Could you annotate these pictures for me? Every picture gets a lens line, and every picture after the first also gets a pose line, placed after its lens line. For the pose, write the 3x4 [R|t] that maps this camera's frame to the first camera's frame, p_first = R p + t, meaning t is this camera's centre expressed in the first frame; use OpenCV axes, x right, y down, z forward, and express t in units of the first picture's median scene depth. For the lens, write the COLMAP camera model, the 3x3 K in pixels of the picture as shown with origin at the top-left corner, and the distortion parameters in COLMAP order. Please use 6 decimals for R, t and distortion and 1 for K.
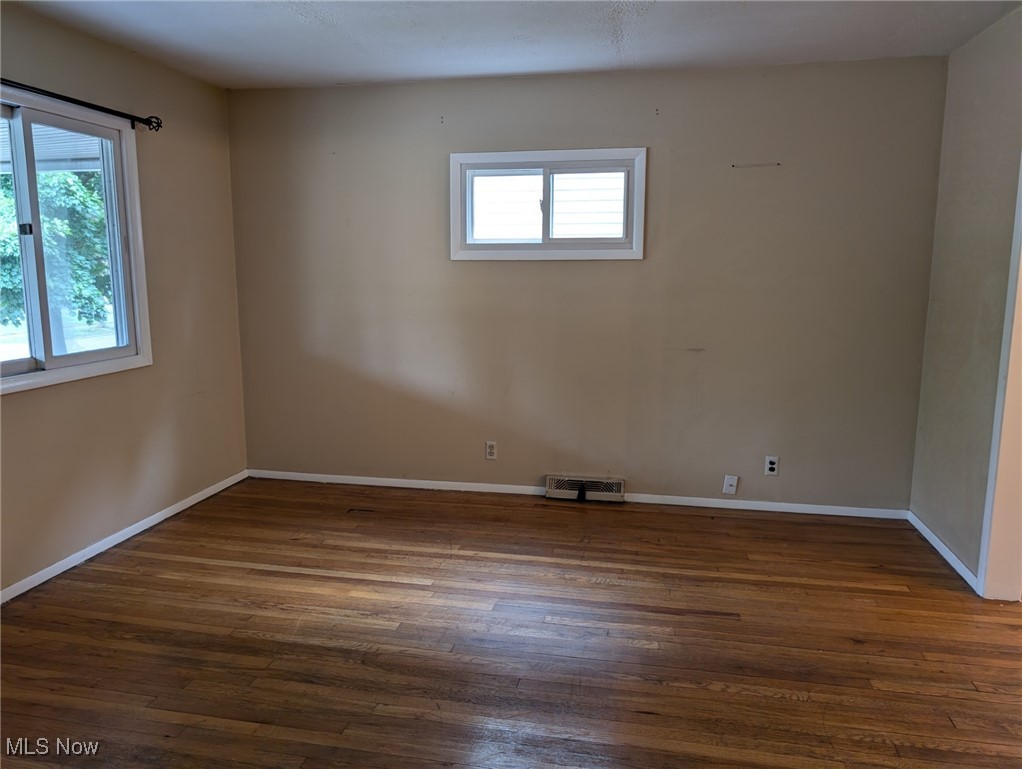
lens RADIAL K [[741.0, 0, 512.4], [0, 741.0, 378.6], [0, 0, 1]] dist [0.048184, -0.044023]
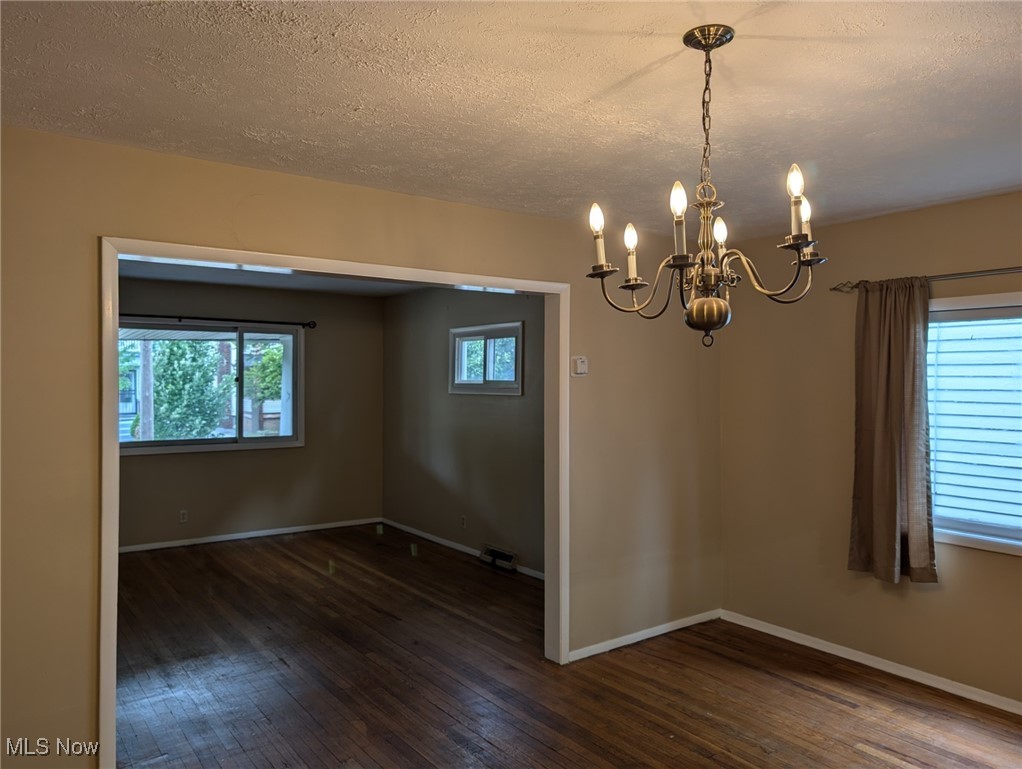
lens RADIAL K [[741.0, 0, 512.4], [0, 741.0, 378.6], [0, 0, 1]] dist [0.048184, -0.044023]
pose [[0.733302, 0.001681, -0.679901, 1.327786], [-0.112617, 0.986484, -0.119023, -0.024132], [0.670511, 0.163848, 0.723580, -0.061003]]
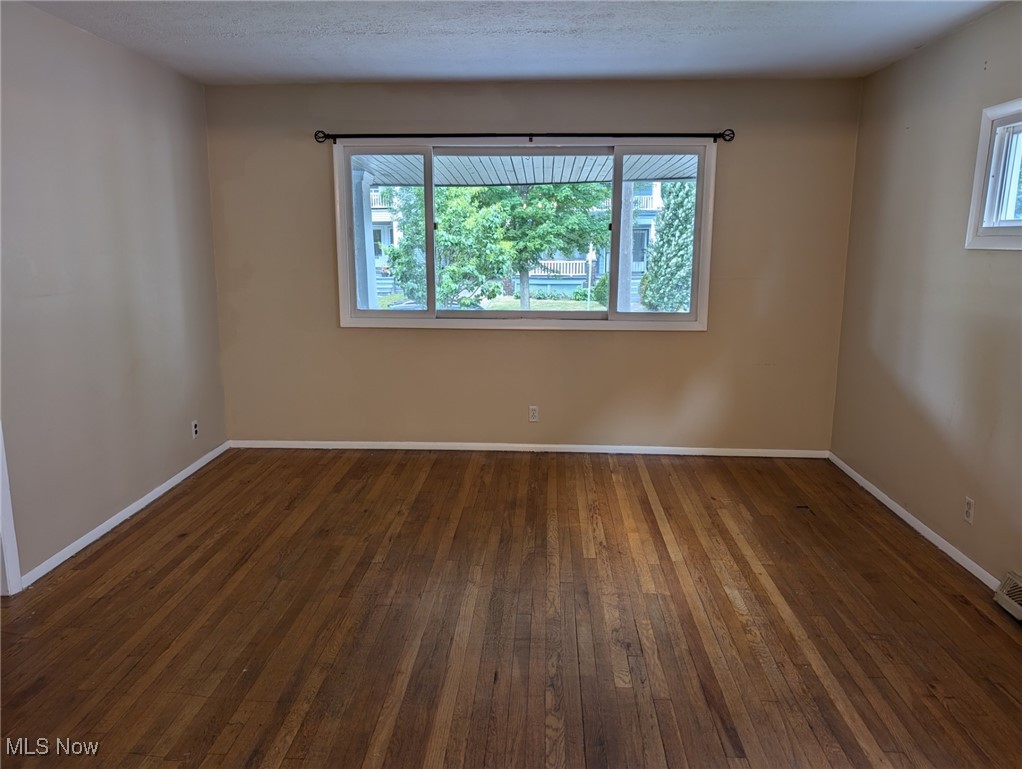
lens RADIAL K [[741.0, 0, 512.4], [0, 741.0, 378.6], [0, 0, 1]] dist [0.048184, -0.044023]
pose [[0.145242, 0.183263, -0.972276, 0.767488], [-0.162113, 0.973823, 0.159337, -0.094476], [0.976025, 0.134476, 0.171149, 0.527418]]
